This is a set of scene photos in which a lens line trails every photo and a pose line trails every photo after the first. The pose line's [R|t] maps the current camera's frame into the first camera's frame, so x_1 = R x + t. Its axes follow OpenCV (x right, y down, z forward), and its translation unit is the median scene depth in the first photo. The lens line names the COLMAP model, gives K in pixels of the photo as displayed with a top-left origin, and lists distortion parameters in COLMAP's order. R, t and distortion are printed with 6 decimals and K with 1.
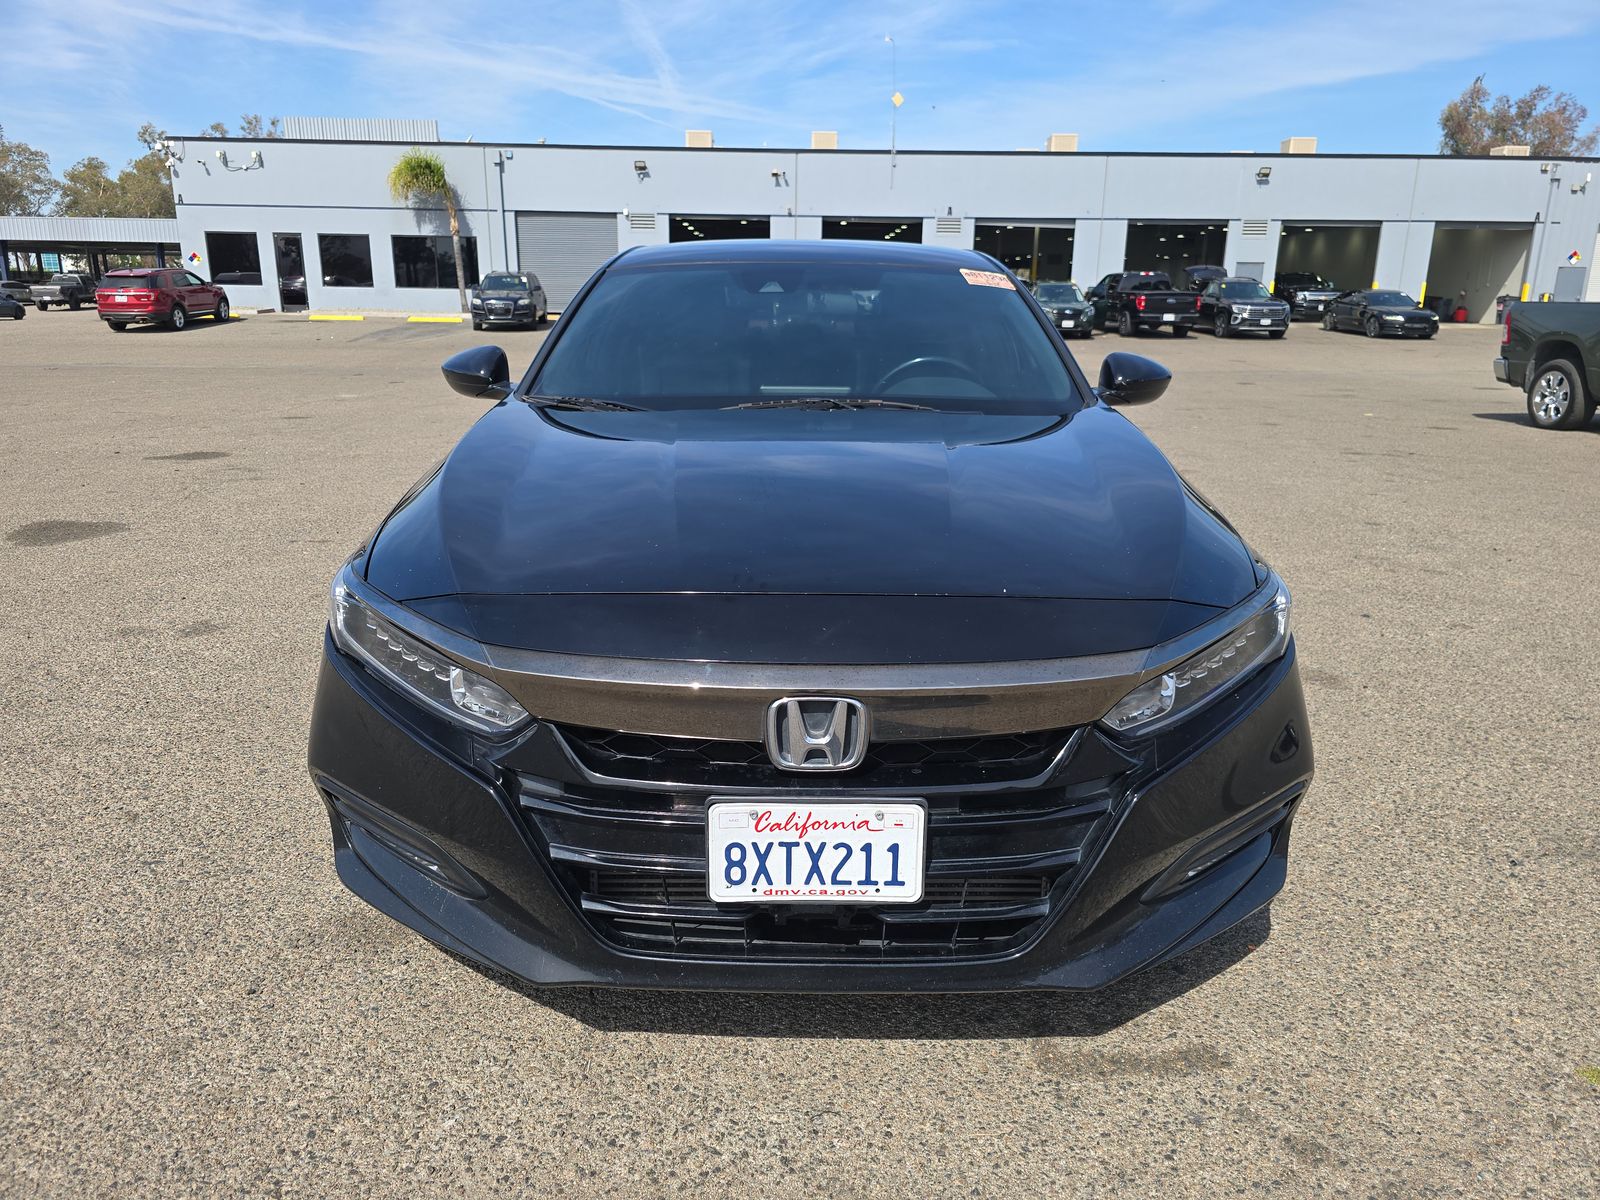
lens RADIAL K [[1074.6, 0, 813.2], [0, 1074.6, 604.4], [0, 0, 1]] dist [0.006587, -0.011546]
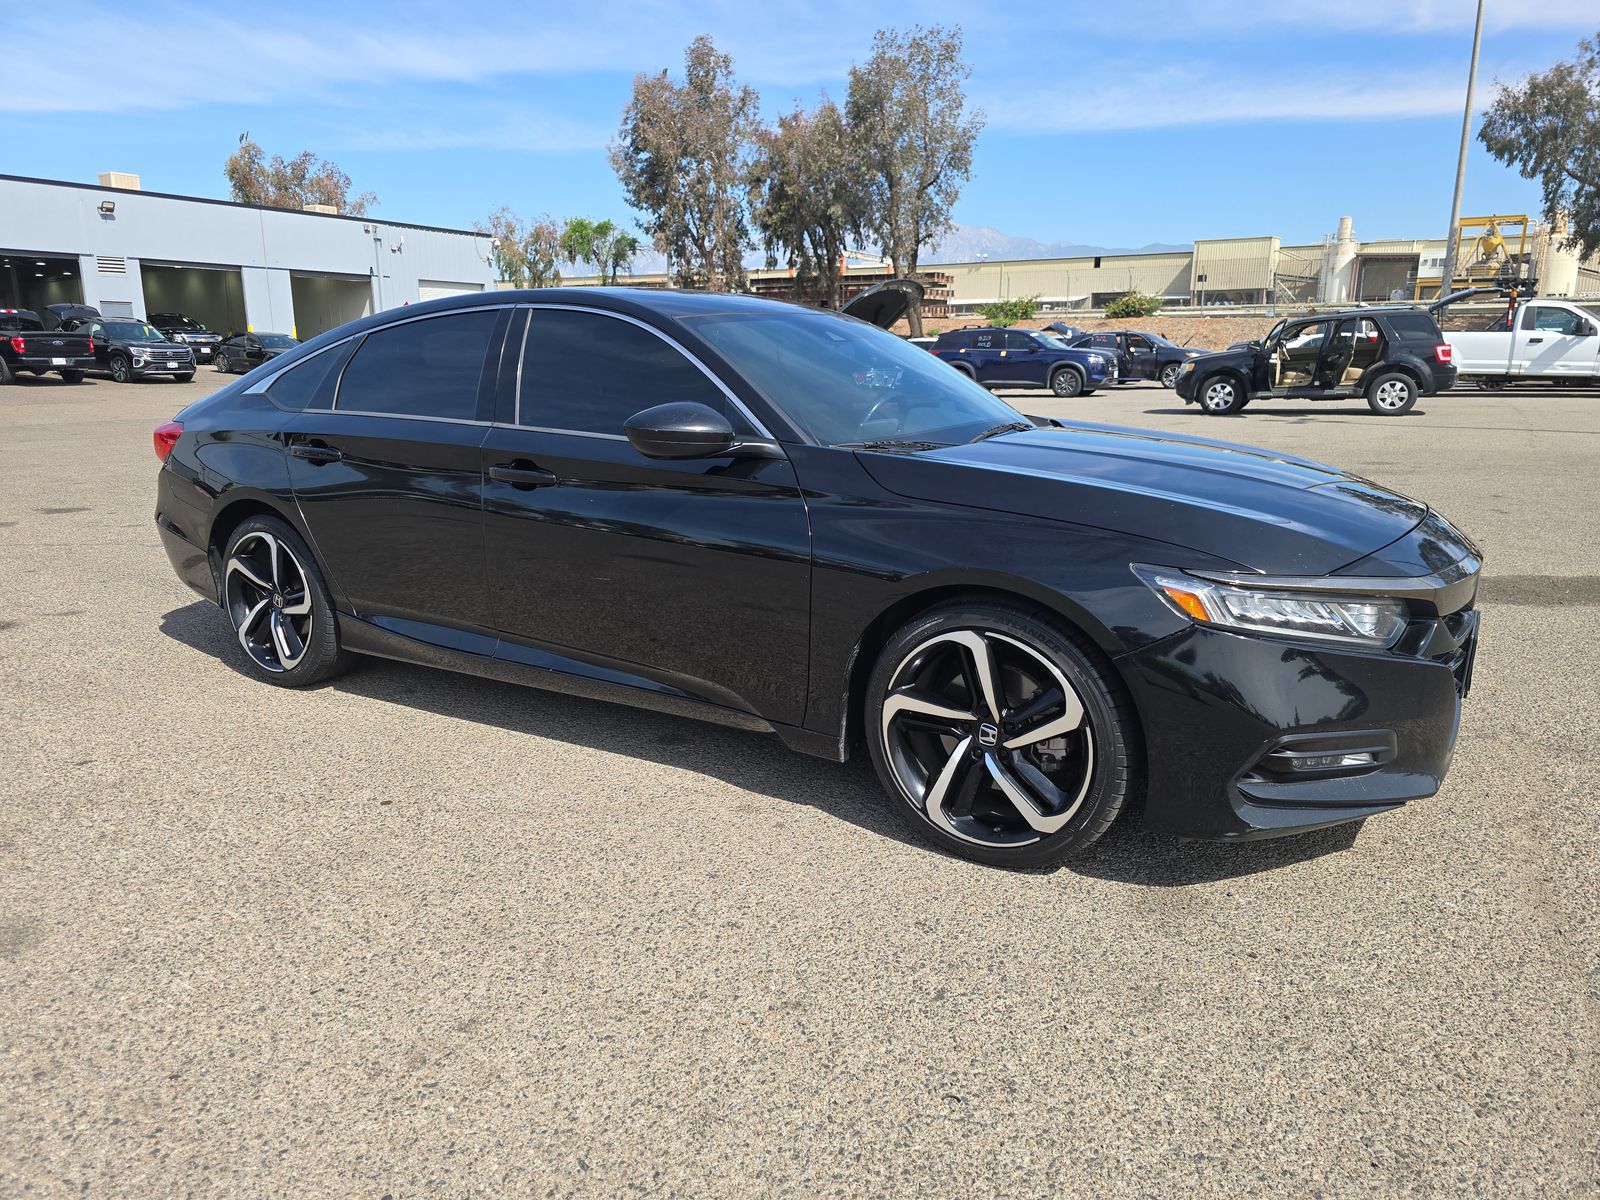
lens RADIAL K [[1074.6, 0, 784.1], [0, 1074.6, 591.8], [0, 0, 1]] dist [0.006587, -0.011546]
pose [[0.536108, -0.190035, 0.822481, -0.094057], [0.229419, 0.970458, 0.074686, -0.014396], [-0.812376, 0.148653, 0.563868, 0.052799]]
